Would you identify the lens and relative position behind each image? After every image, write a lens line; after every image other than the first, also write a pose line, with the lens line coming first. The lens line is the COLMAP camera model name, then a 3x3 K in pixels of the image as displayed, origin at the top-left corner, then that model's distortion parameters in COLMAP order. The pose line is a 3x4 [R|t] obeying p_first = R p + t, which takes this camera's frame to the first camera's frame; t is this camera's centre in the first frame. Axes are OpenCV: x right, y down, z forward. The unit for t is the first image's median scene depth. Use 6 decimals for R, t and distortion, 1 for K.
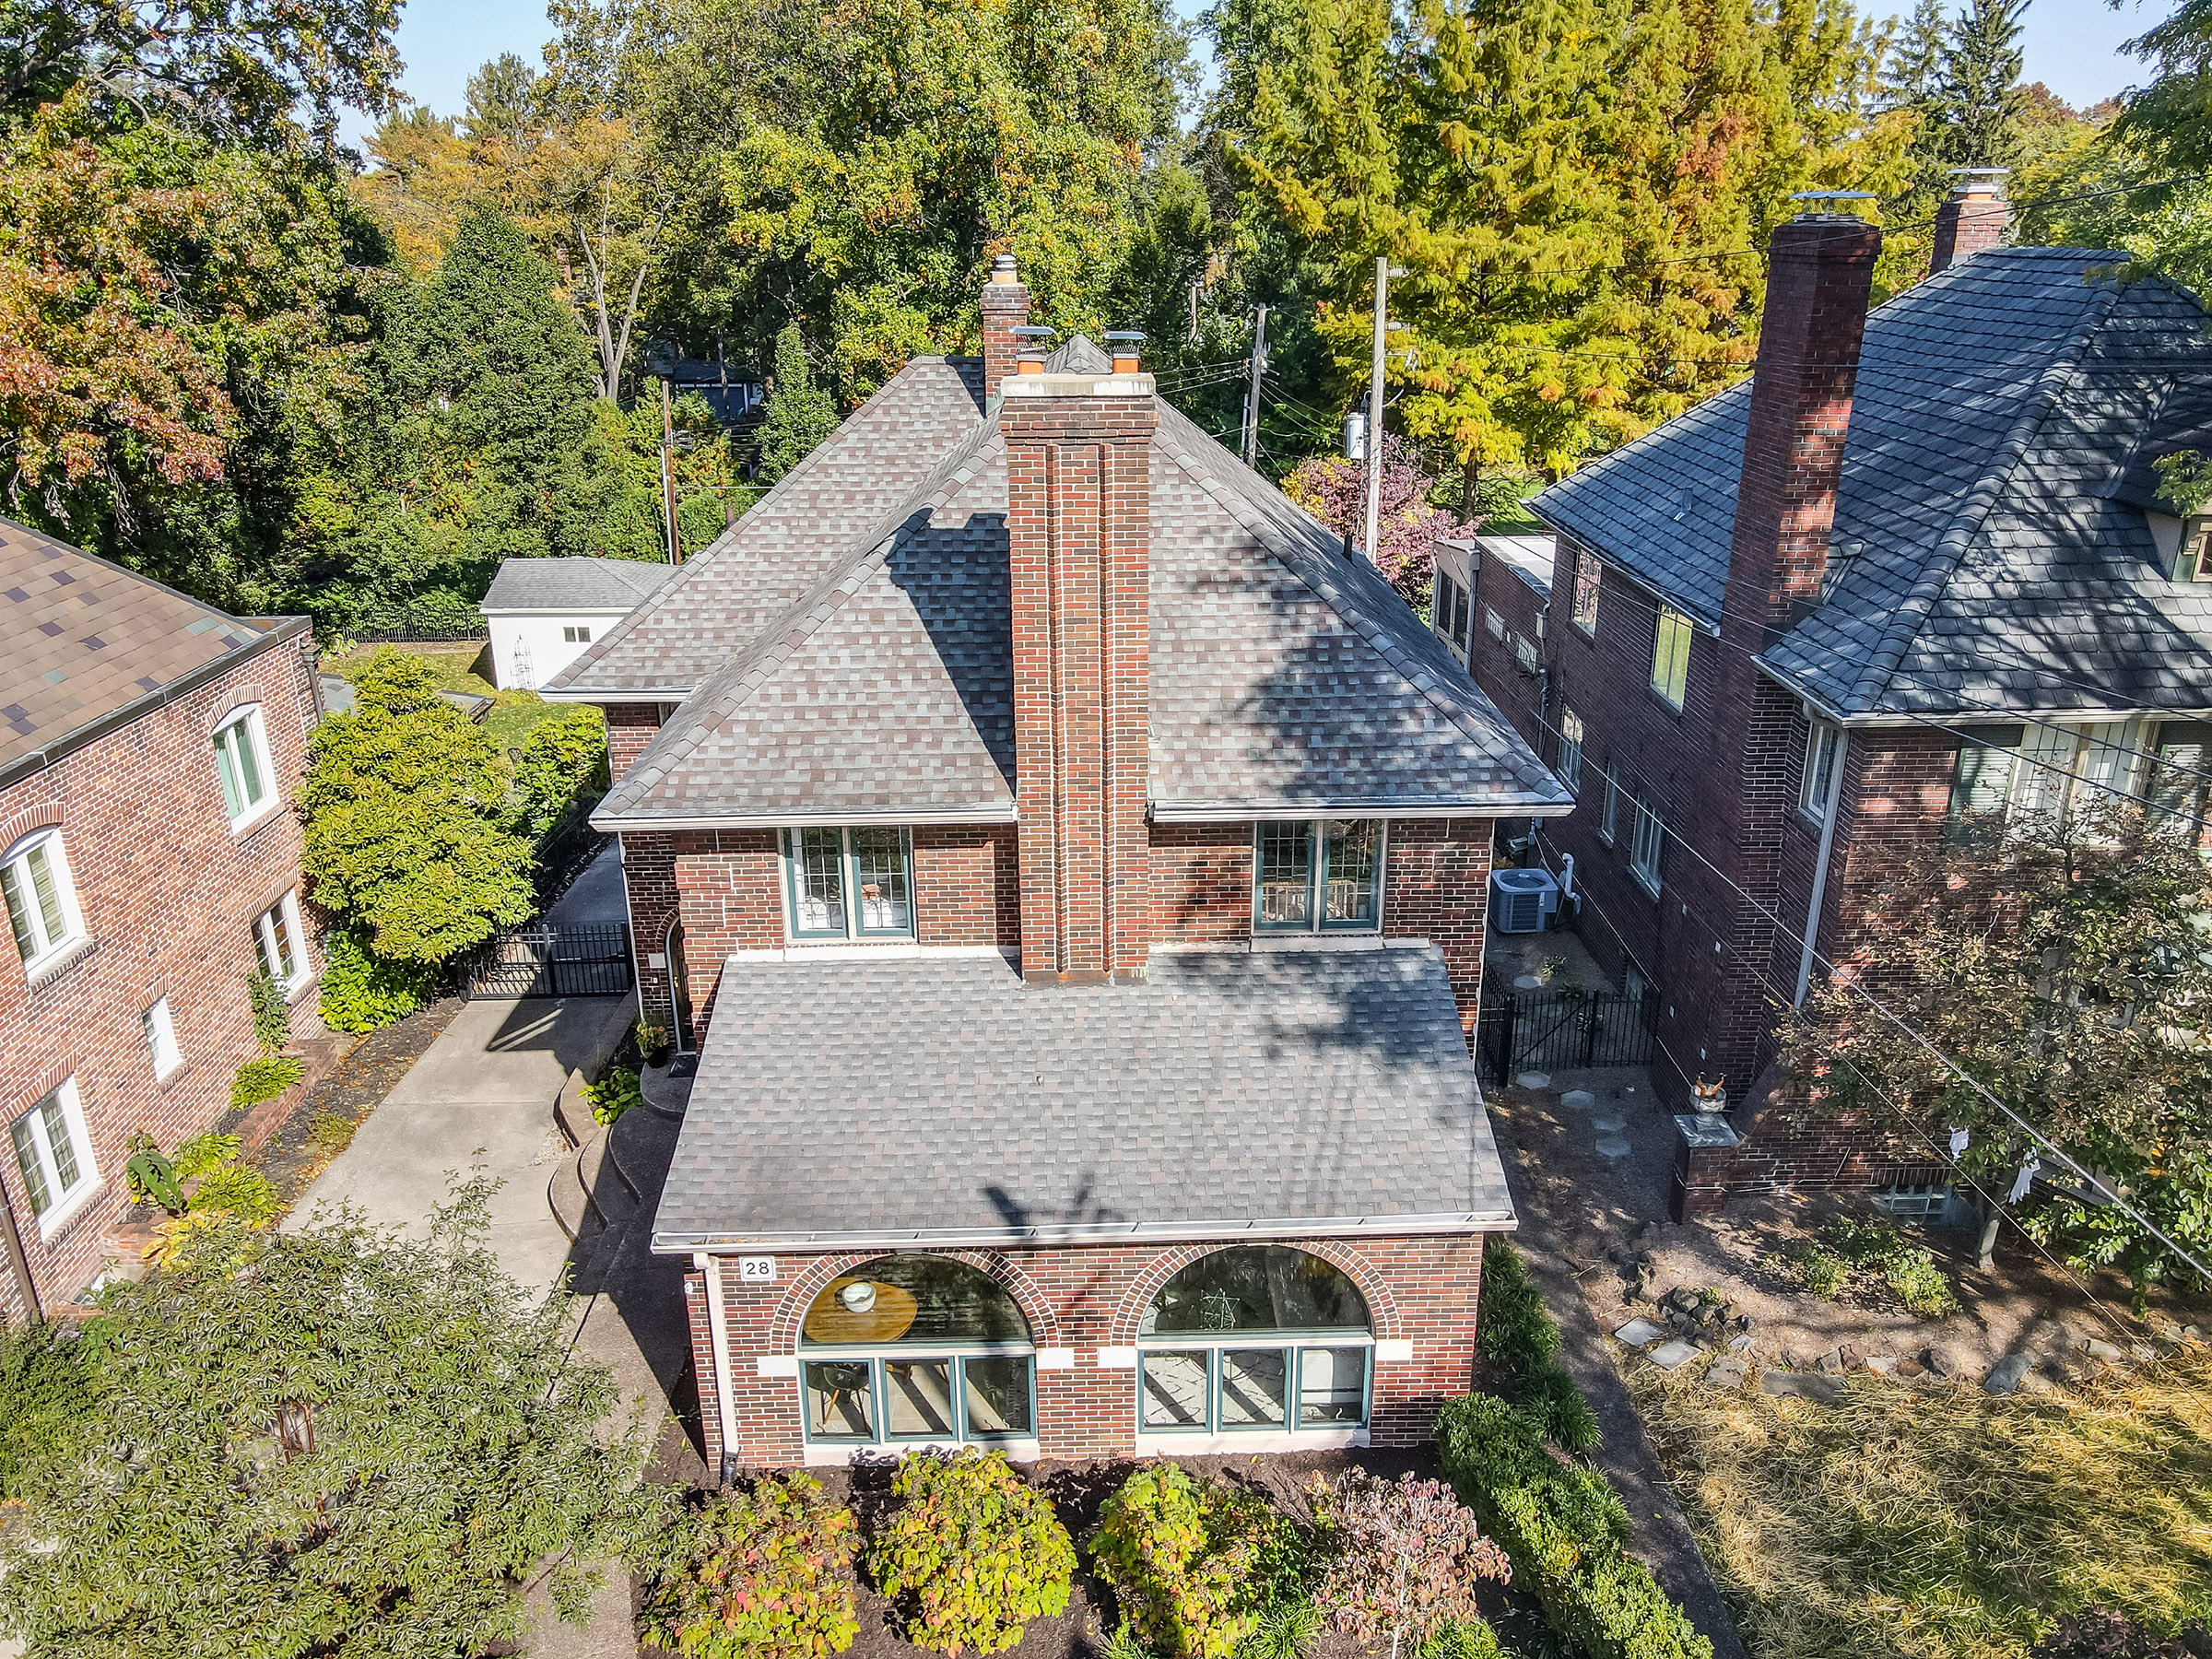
lens RADIAL K [[1618.6, 0, 1105.0], [0, 1618.6, 841.9], [0, 0, 1]] dist [0.009855, 0.009532]
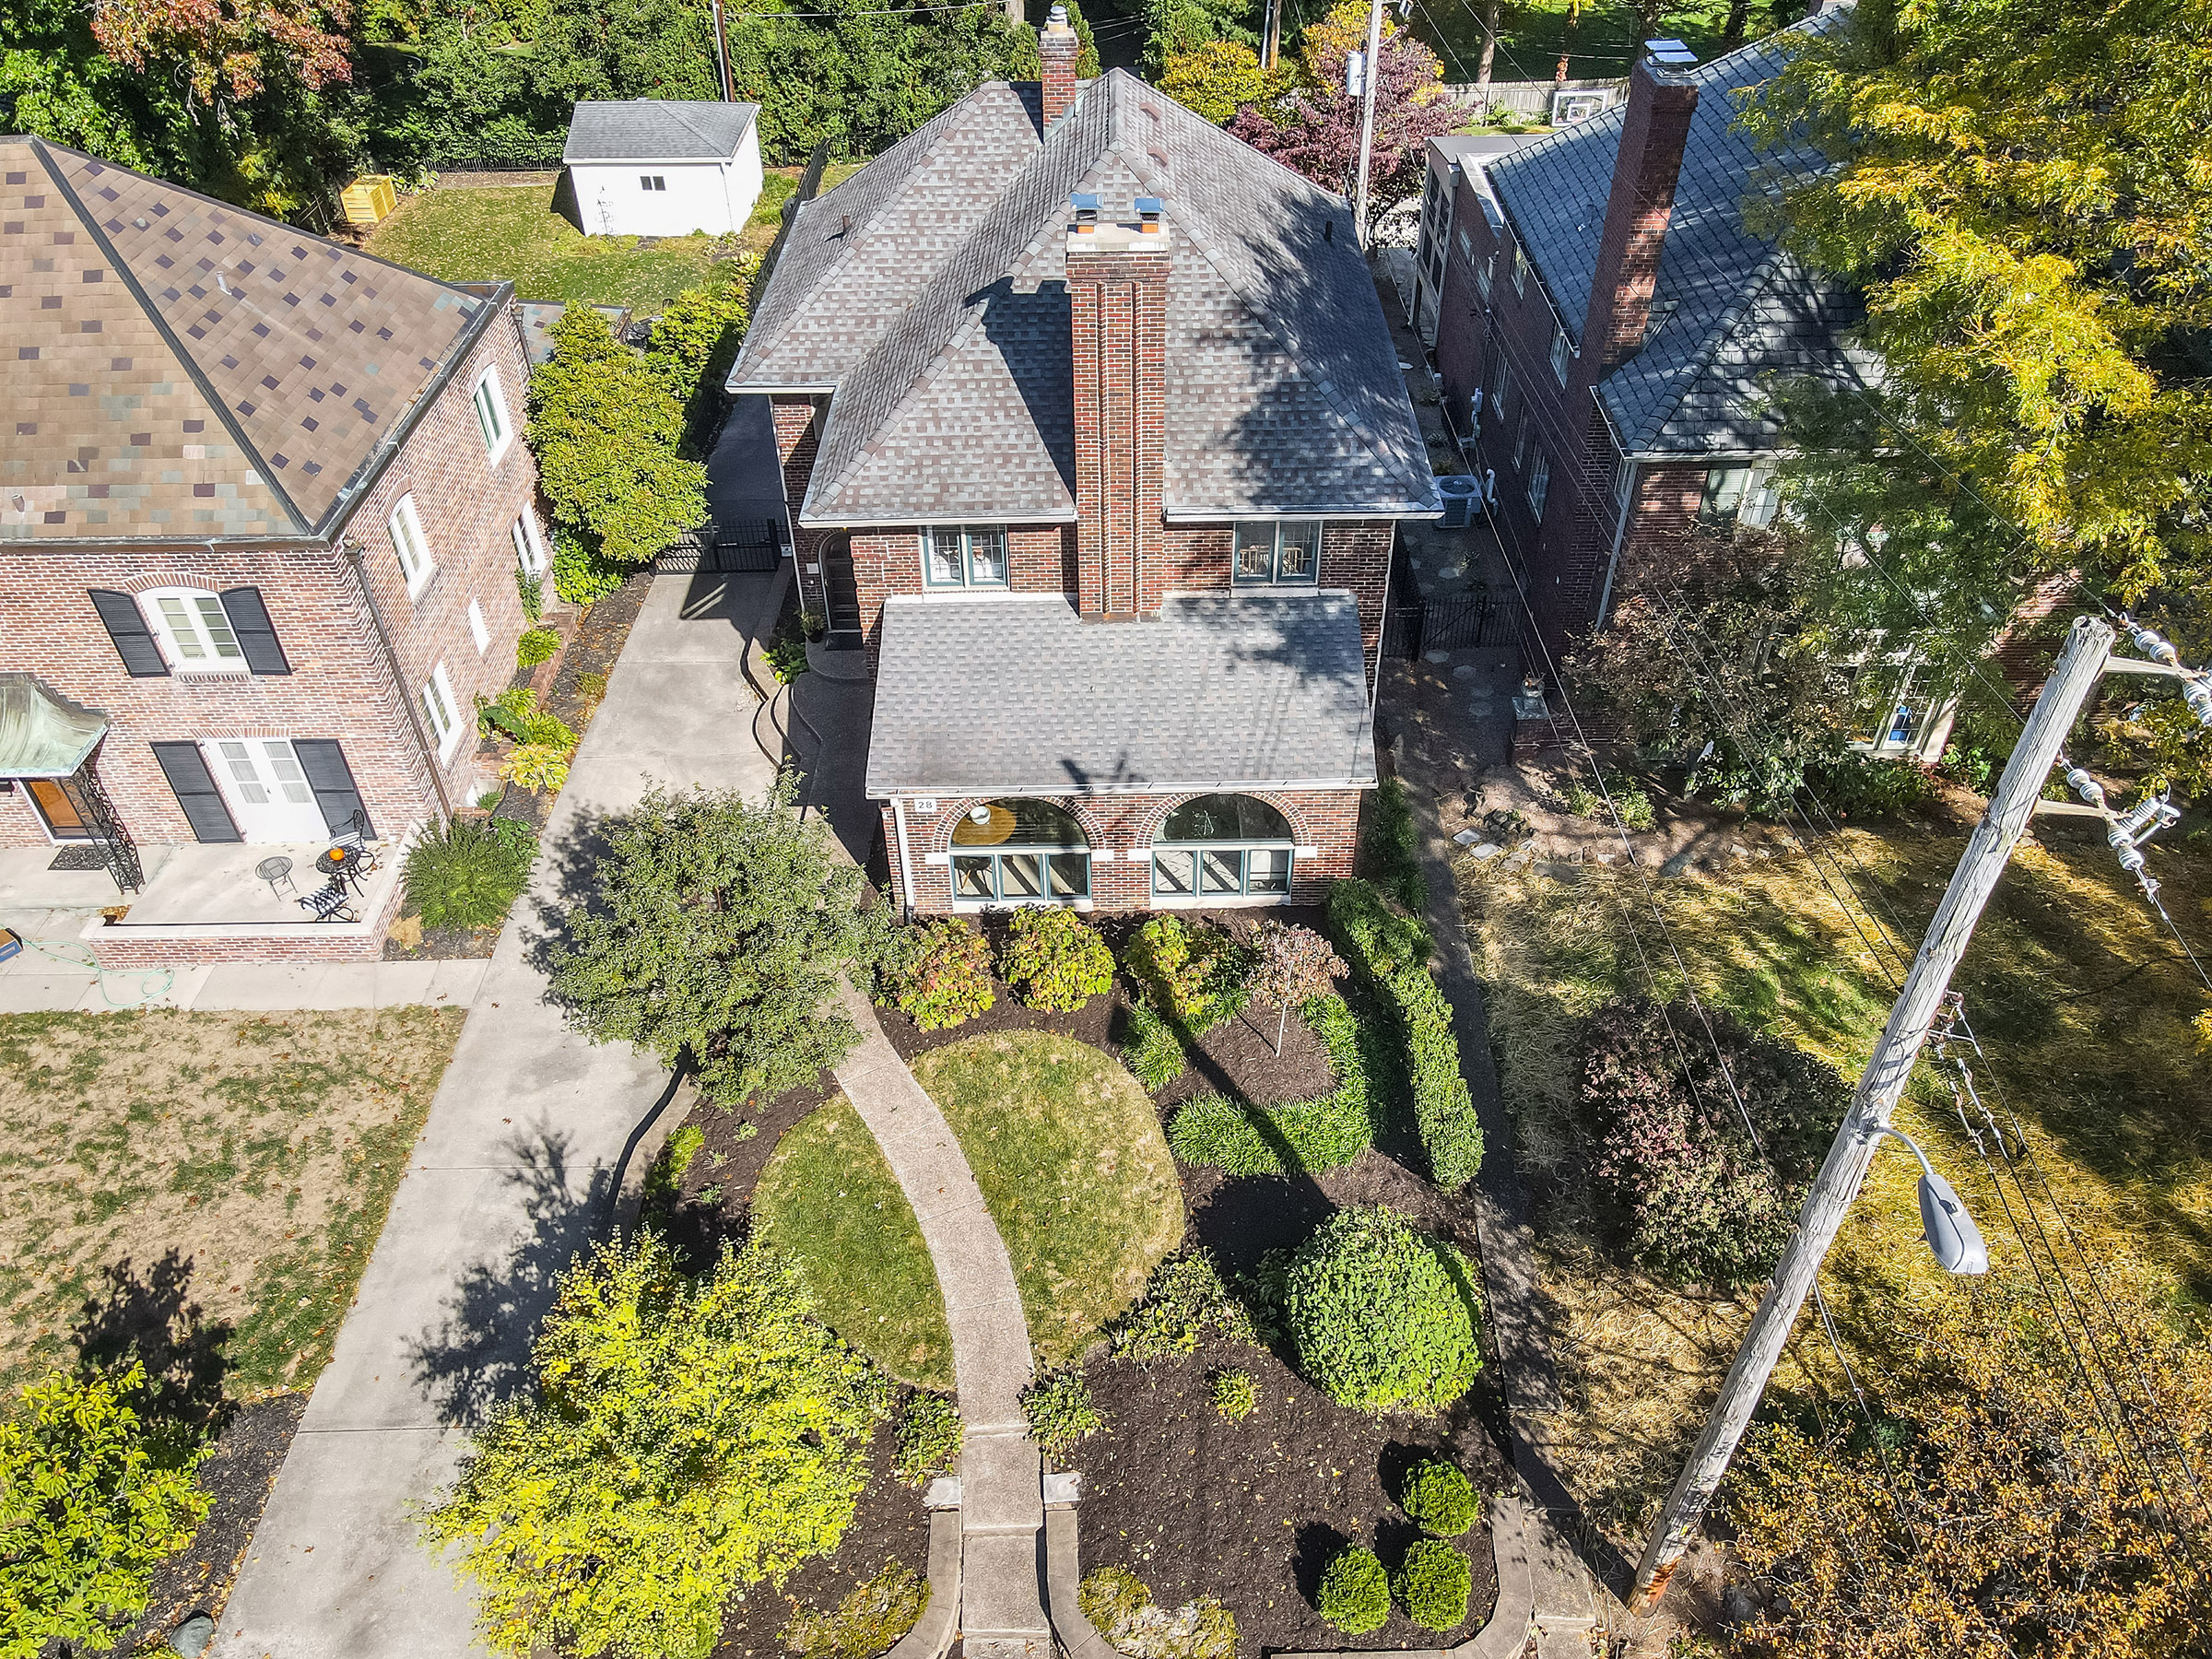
lens RADIAL K [[1618.6, 0, 1105.1], [0, 1618.6, 831.0], [0, 0, 1]] dist [0.009855, 0.009532]
pose [[0.999847, 0.006204, -0.016345, -0.001057], [-0.000465, 0.944023, 0.329879, -0.228566], [0.017476, -0.329821, 0.943882, -0.508214]]
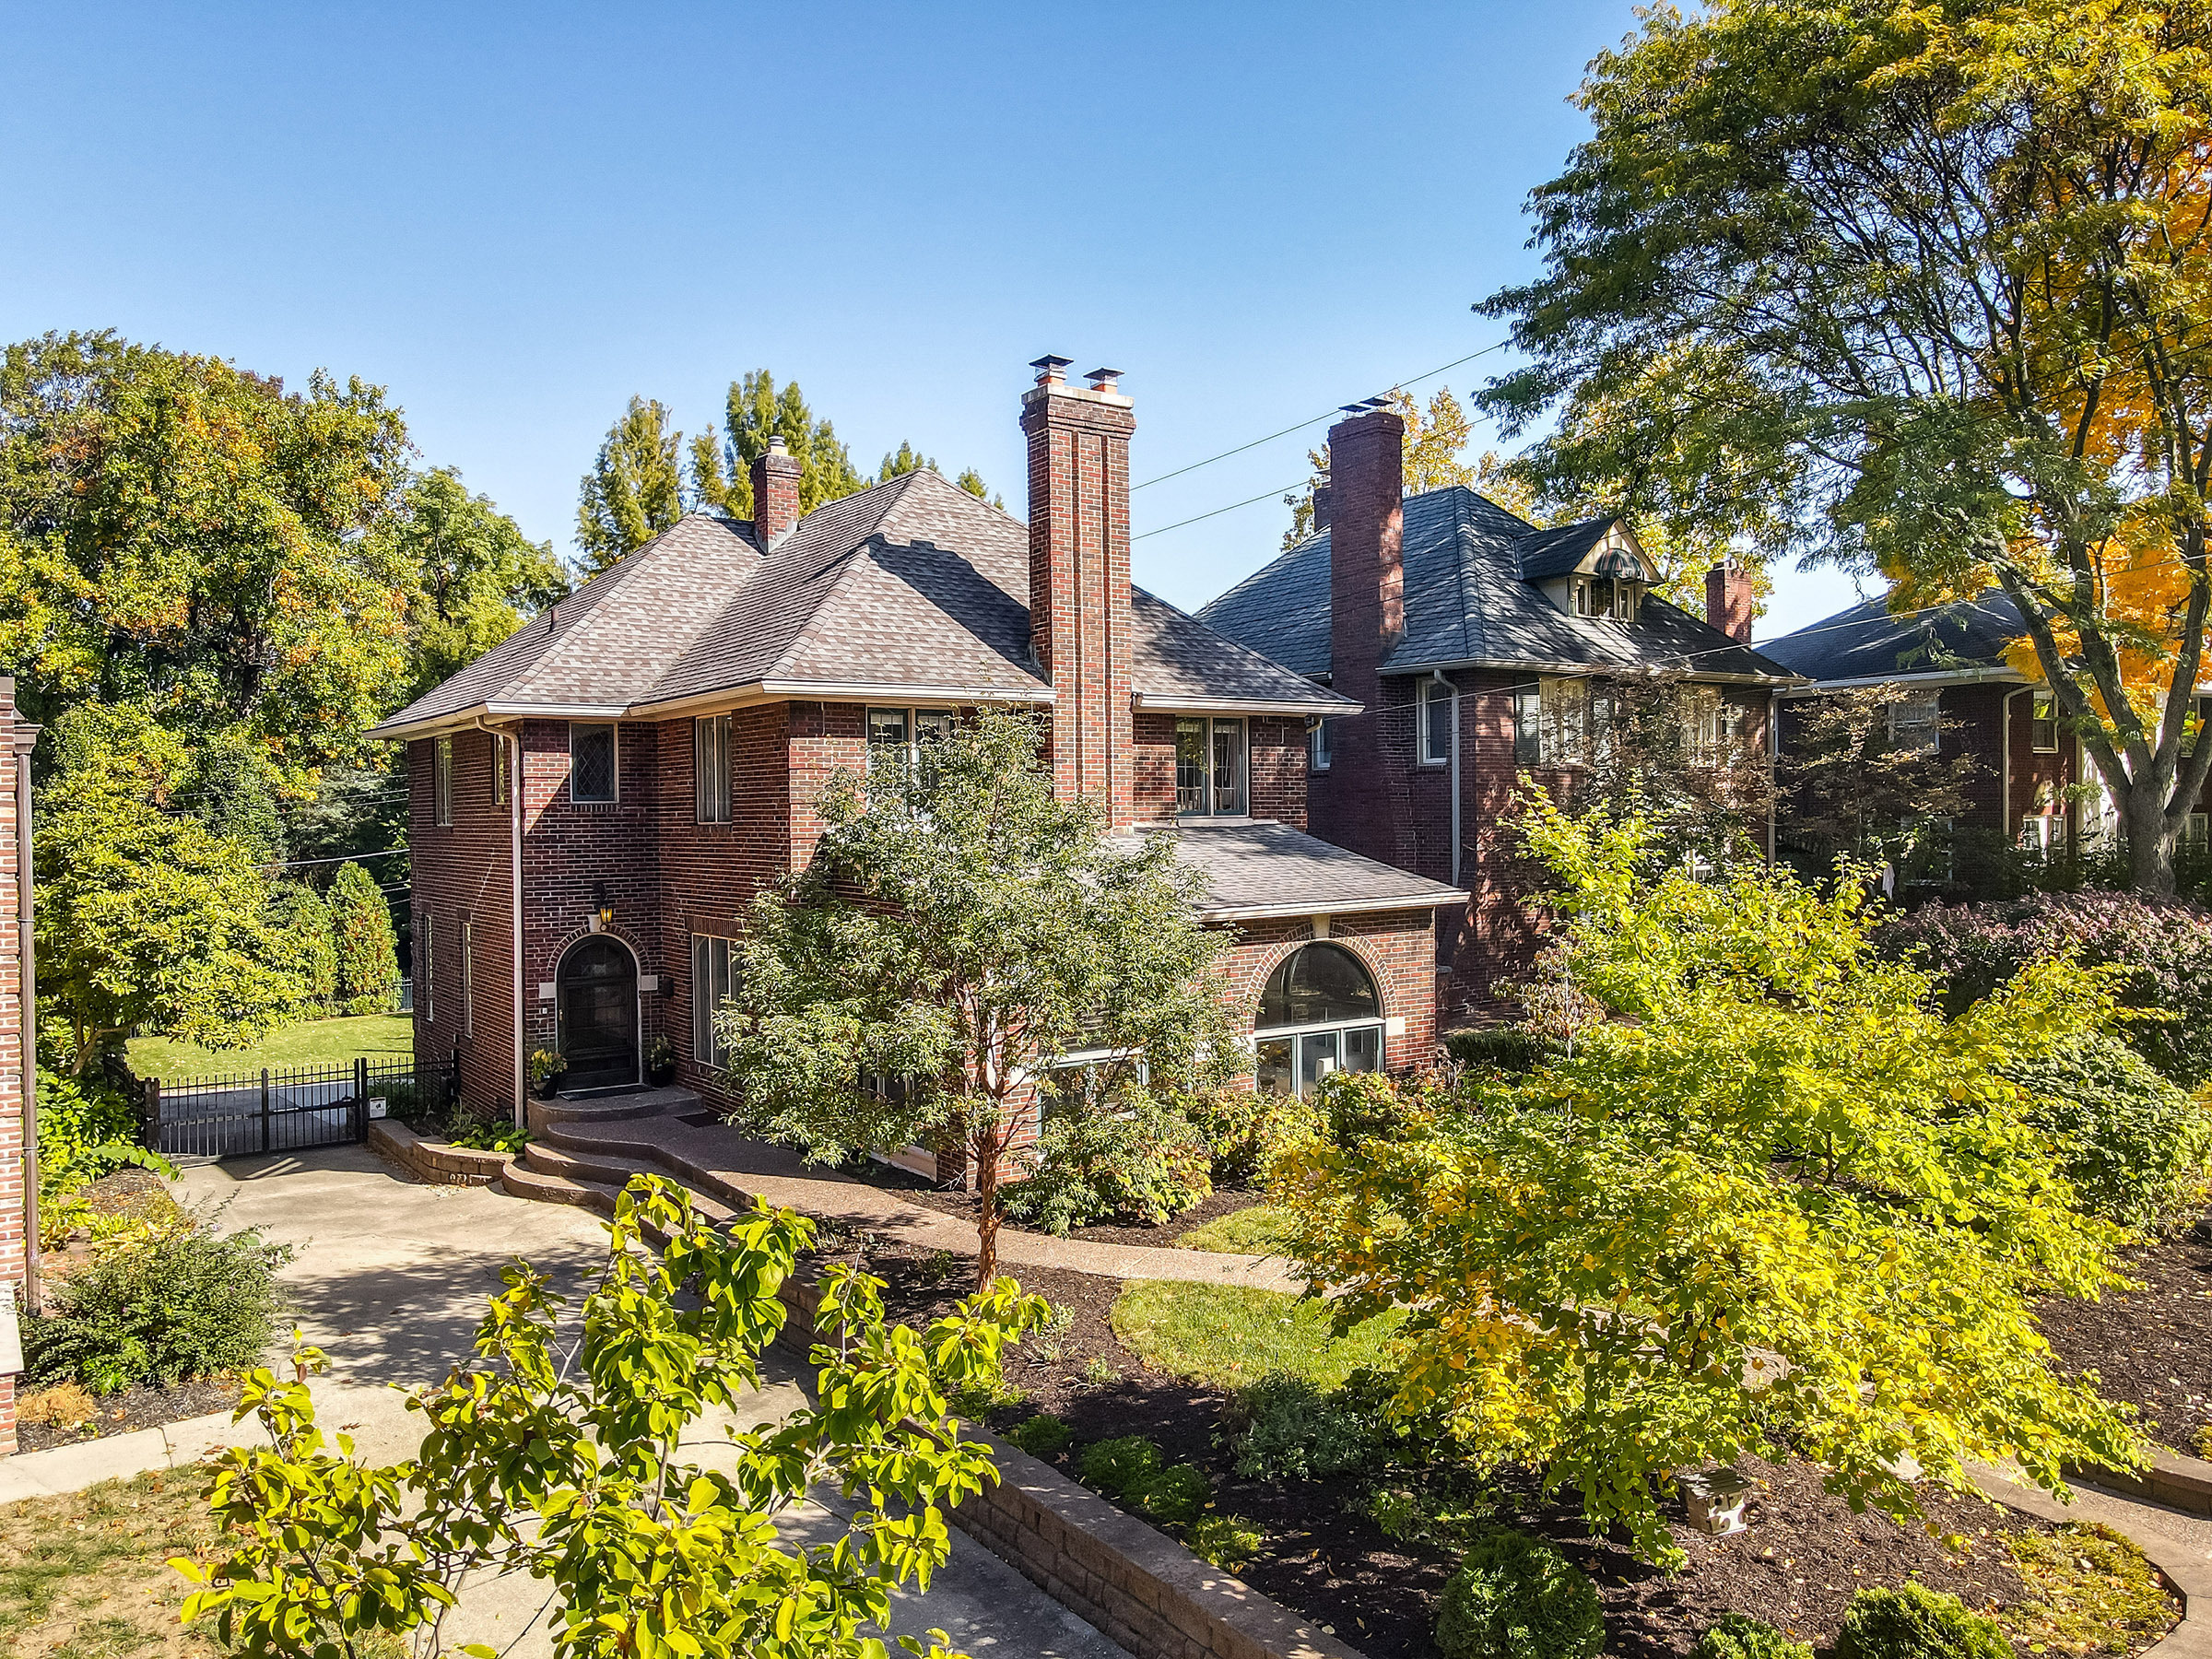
lens RADIAL K [[1618.6, 0, 1104.2], [0, 1618.6, 834.1], [0, 0, 1]] dist [0.009855, 0.009532]
pose [[0.830115, -0.006228, 0.557558, -0.729028], [0.203714, 0.934201, -0.292863, 0.464222], [-0.519047, 0.356692, 0.776763, -0.018568]]
